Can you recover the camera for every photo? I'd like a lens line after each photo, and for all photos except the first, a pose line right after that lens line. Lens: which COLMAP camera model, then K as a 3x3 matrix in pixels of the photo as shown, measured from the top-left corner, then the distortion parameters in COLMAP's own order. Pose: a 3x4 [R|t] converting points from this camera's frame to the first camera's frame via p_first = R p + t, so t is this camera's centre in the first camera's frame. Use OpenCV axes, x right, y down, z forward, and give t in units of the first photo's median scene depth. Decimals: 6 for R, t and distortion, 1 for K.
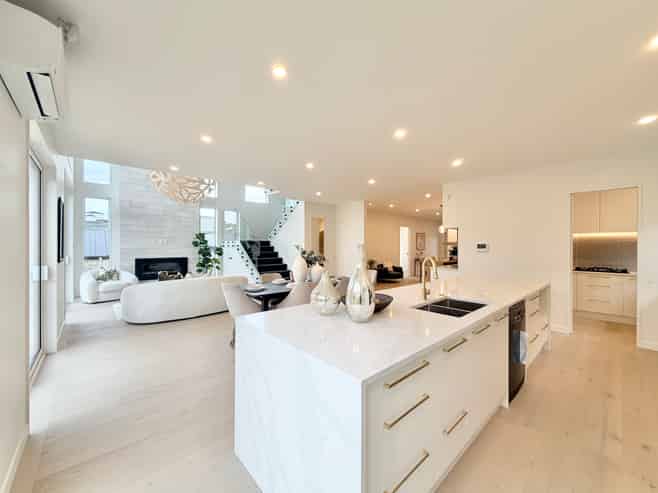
lens RADIAL K [[264.4, 0, 329.4], [0, 264.4, 246.8], [0, 0, 1]] dist [-0.000028, -0.000002]
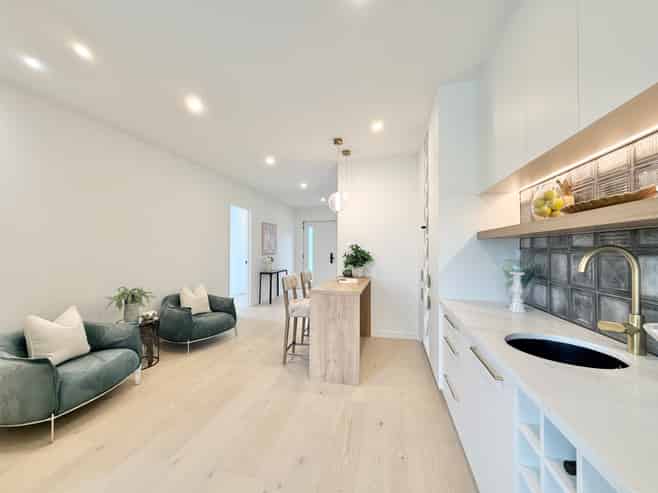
lens RADIAL K [[264.4, 0, 330.0], [0, 264.4, 246.6], [0, 0, 1]] dist [-0.000028, -0.000002]
pose [[0.824802, 0.003236, 0.565412, 0.148317], [0.001868, 0.999963, -0.008447, 0.001027], [-0.565418, 0.008023, 0.824765, 0.516414]]
